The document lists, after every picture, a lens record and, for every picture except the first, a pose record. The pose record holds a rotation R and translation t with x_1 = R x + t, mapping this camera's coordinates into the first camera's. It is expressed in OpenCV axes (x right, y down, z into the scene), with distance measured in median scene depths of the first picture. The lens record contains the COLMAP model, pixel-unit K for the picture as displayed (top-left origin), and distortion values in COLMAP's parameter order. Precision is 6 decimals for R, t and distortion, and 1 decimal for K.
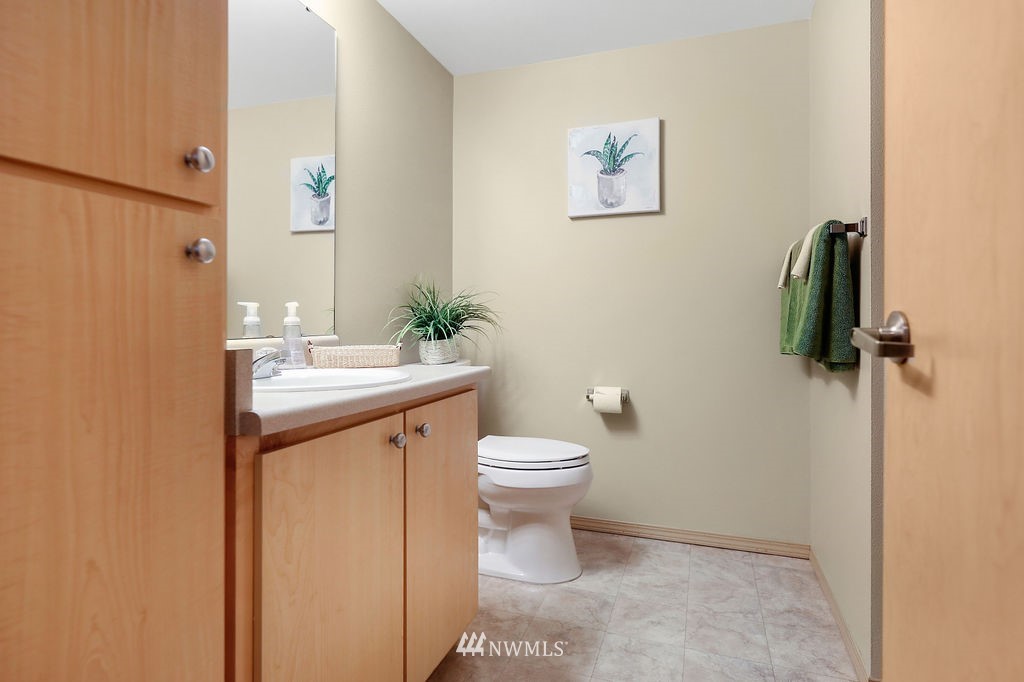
lens RADIAL K [[577.3, 0, 506.7], [0, 577.3, 321.4], [0, 0, 1]] dist [-0.004122, -0.002018]
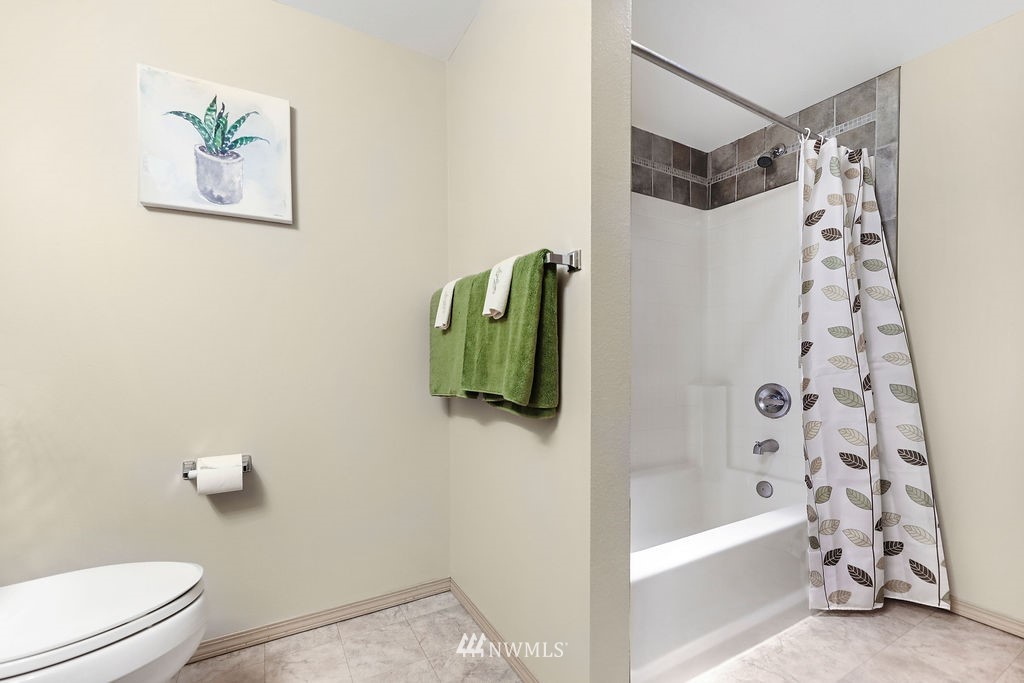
lens RADIAL K [[424.5, 0, 490.8], [0, 424.5, 369.3], [0, 0, 1]] dist [-0.001865, -0.000220]
pose [[0.673224, -0.022248, 0.739104, 0.017116], [0.009422, 0.999724, 0.021512, -0.001831], [-0.739379, -0.007519, 0.673248, 0.429606]]
